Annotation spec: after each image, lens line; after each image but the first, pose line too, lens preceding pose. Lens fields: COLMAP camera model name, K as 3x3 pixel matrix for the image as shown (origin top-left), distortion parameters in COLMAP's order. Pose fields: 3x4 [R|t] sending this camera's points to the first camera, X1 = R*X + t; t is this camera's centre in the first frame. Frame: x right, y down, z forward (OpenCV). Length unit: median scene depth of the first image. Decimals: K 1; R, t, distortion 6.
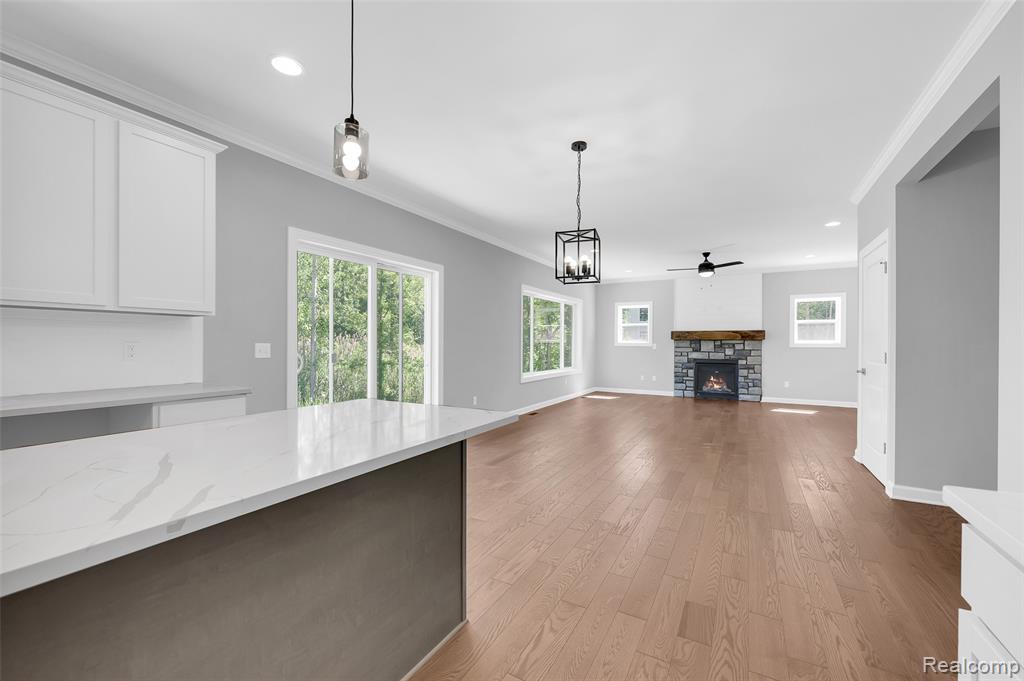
lens RADIAL K [[427.7, 0, 514.6], [0, 427.7, 342.2], [0, 0, 1]] dist [-0.001890, 0.000005]
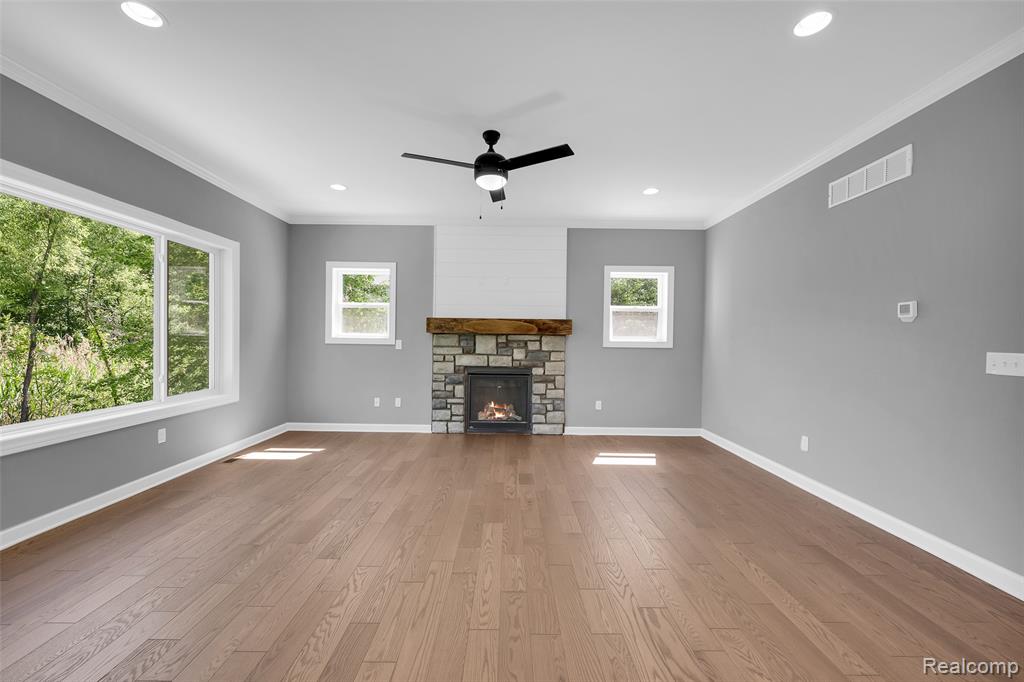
lens RADIAL K [[427.7, 0, 512.2], [0, 427.7, 340.5], [0, 0, 1]] dist [-0.001890, 0.000005]
pose [[0.875794, 0.005325, 0.482655, 0.203361], [-0.009551, 0.999935, 0.006298, -0.000581], [-0.482590, -0.010125, 0.875788, 0.477767]]
